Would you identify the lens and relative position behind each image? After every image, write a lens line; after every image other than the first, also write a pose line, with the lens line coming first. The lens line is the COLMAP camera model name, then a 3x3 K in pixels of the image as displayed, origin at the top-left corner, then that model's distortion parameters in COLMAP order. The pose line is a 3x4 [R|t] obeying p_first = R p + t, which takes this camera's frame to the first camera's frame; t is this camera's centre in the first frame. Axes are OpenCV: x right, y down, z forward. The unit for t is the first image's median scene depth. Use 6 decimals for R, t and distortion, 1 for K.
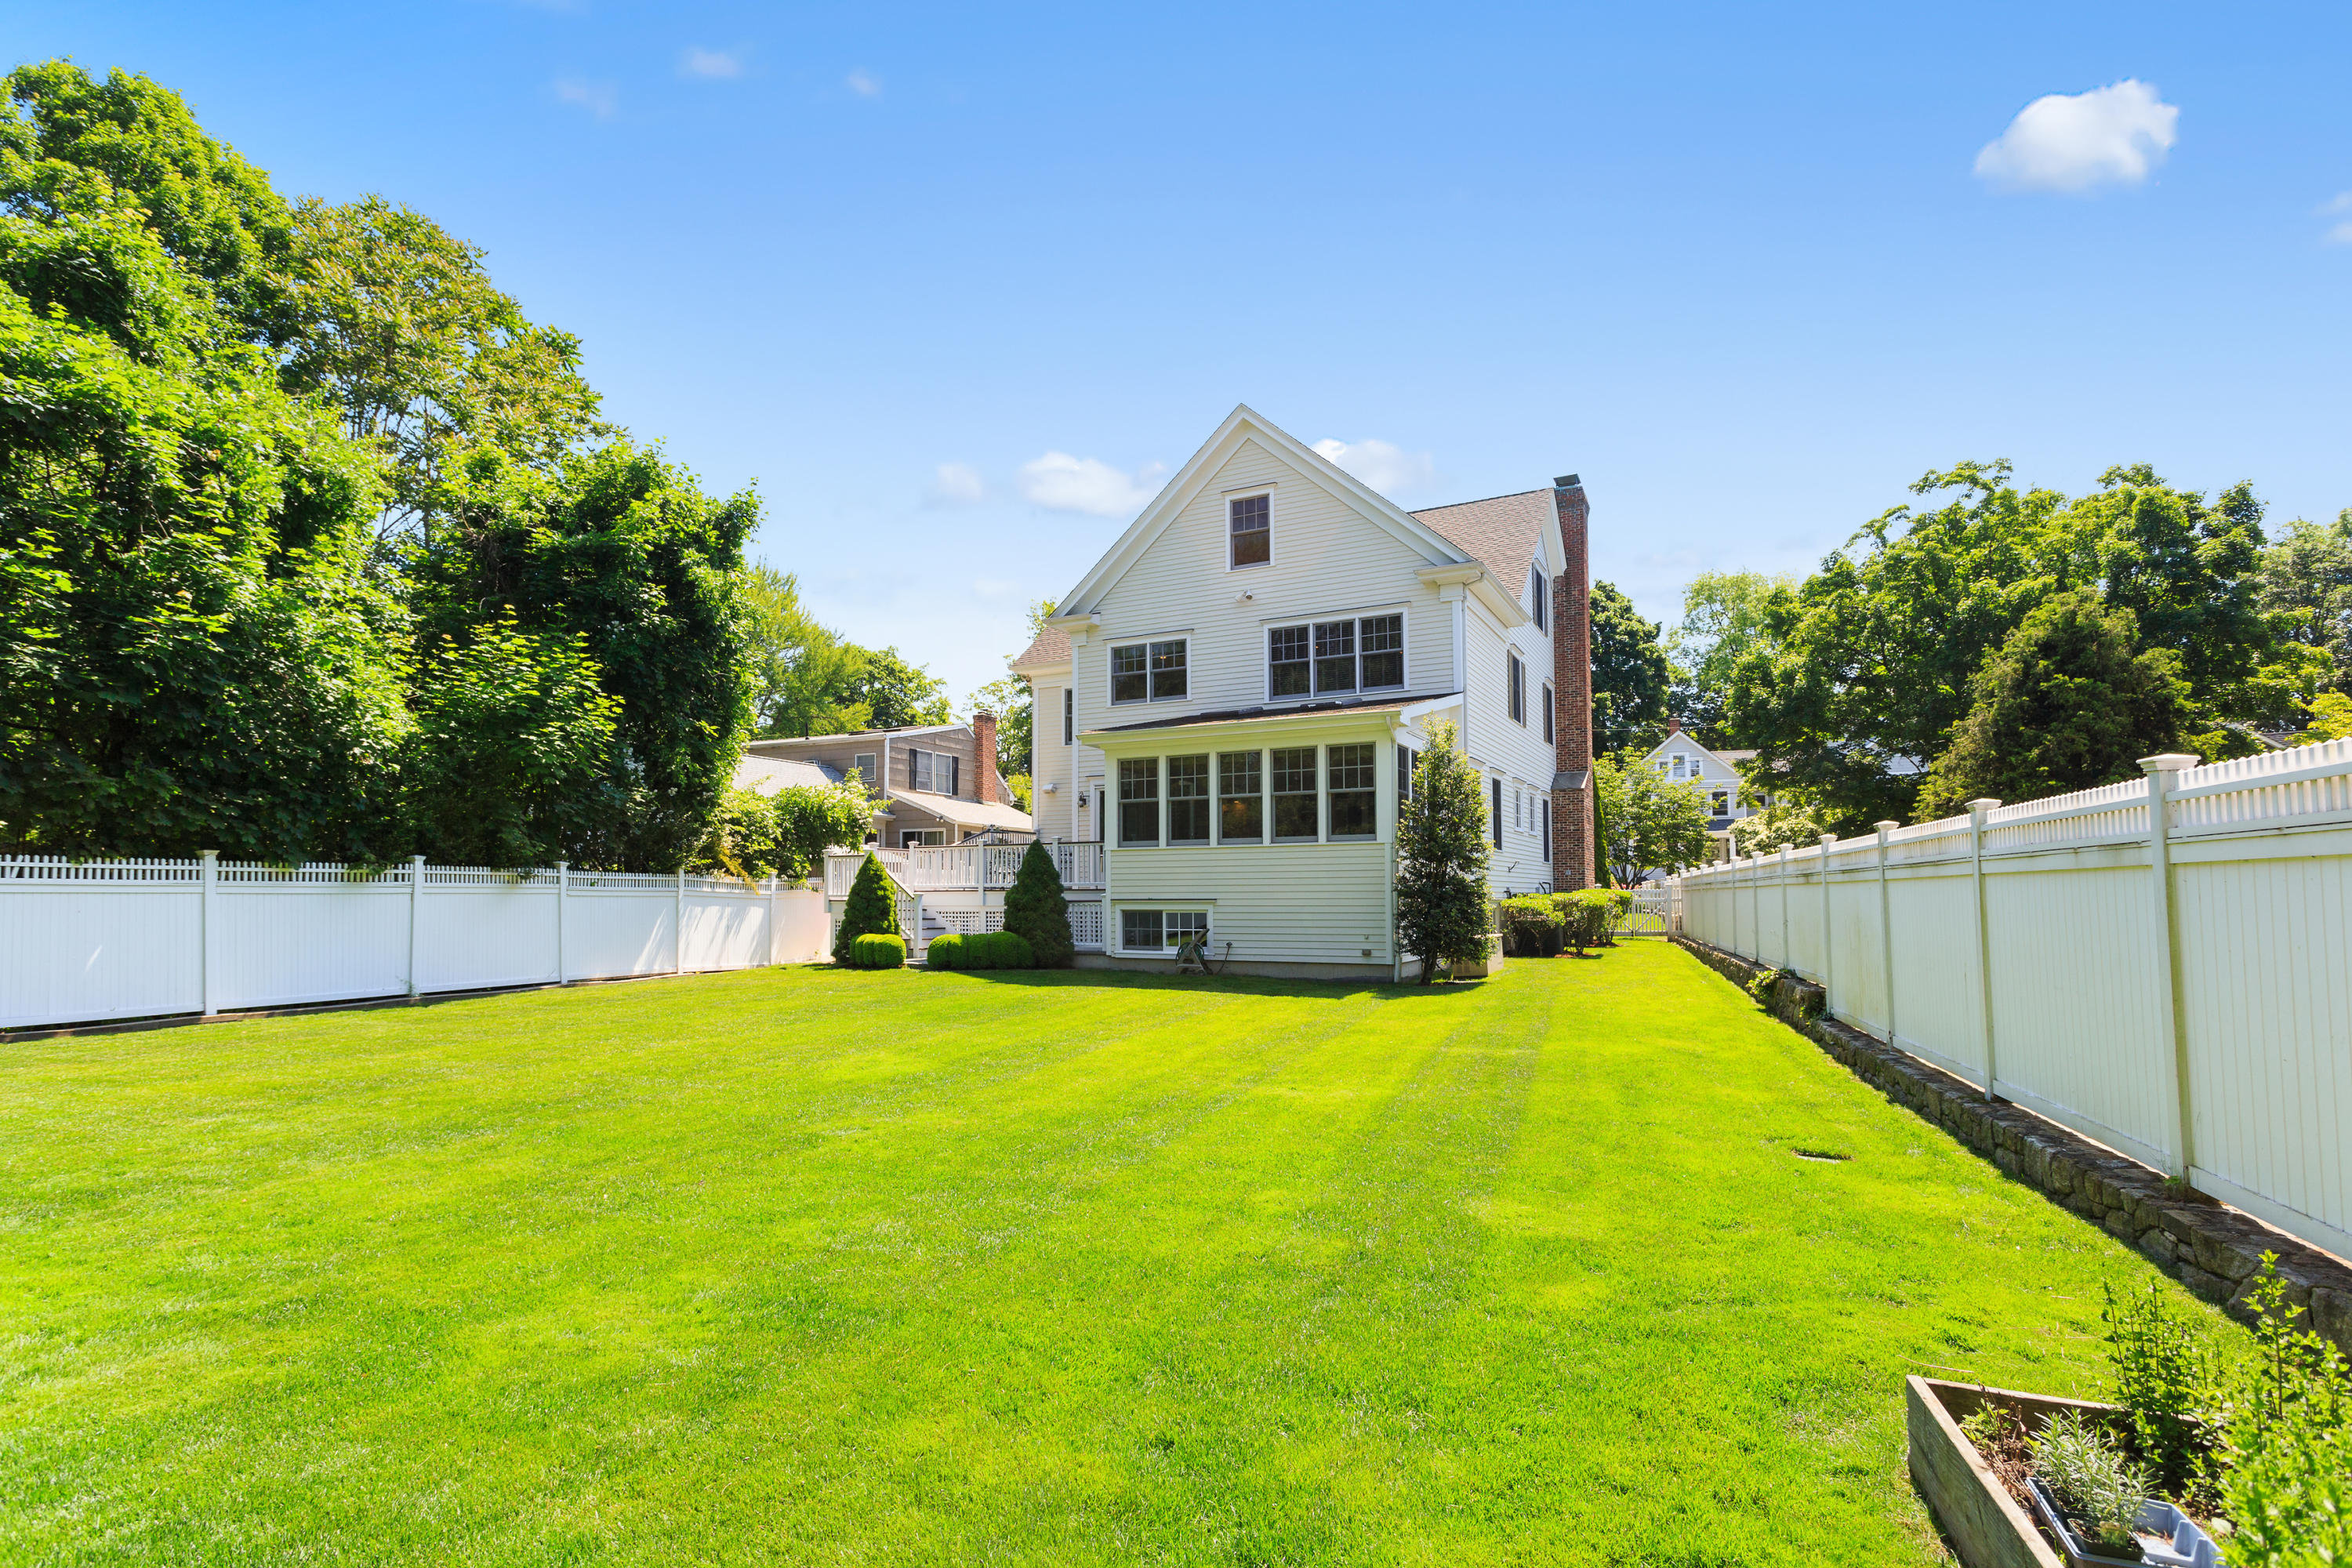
lens RADIAL K [[1027.7, 0, 1177.5], [0, 1027.7, 794.8], [0, 0, 1]] dist [0.009727, -0.000128]
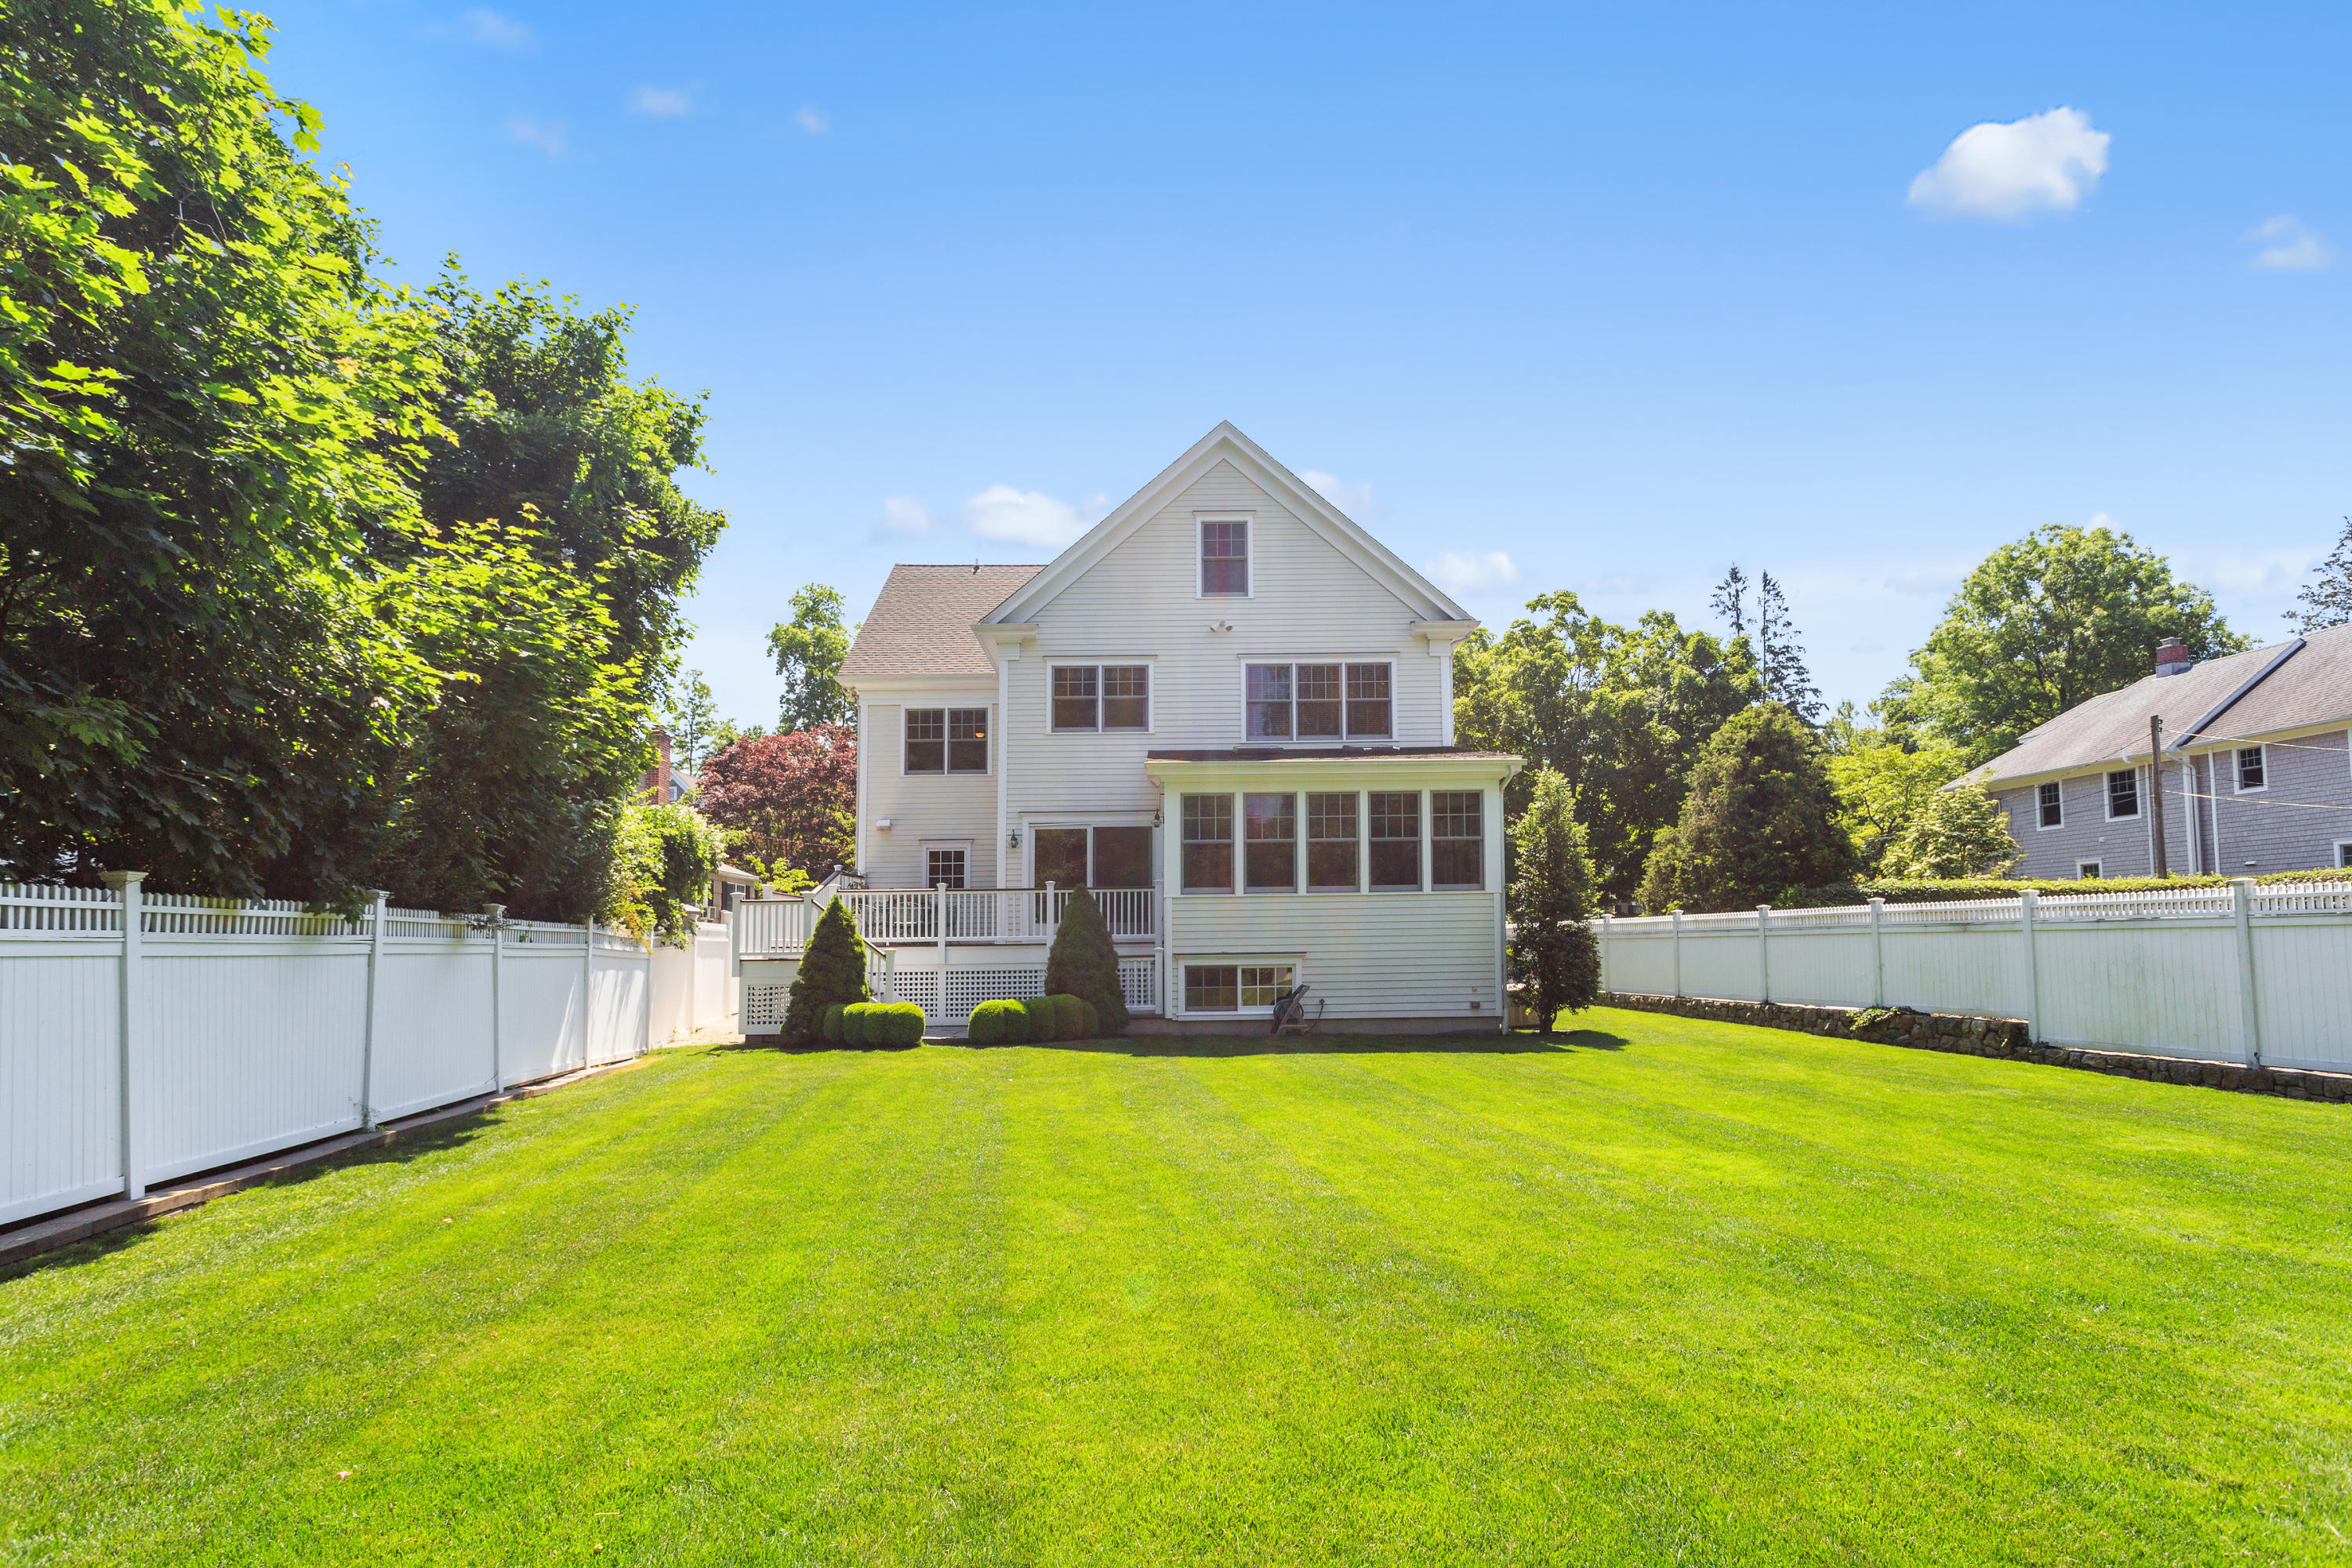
lens RADIAL K [[1034.6, 0, 1101.7], [0, 1034.6, 844.9], [0, 0, 1]] dist [-0.000985, 0.000032]
pose [[0.902925, 0.034425, 0.428417, -0.455520], [-0.032745, 0.999400, -0.011292, 0.019488], [-0.428548, -0.003833, 0.903511, 0.215031]]
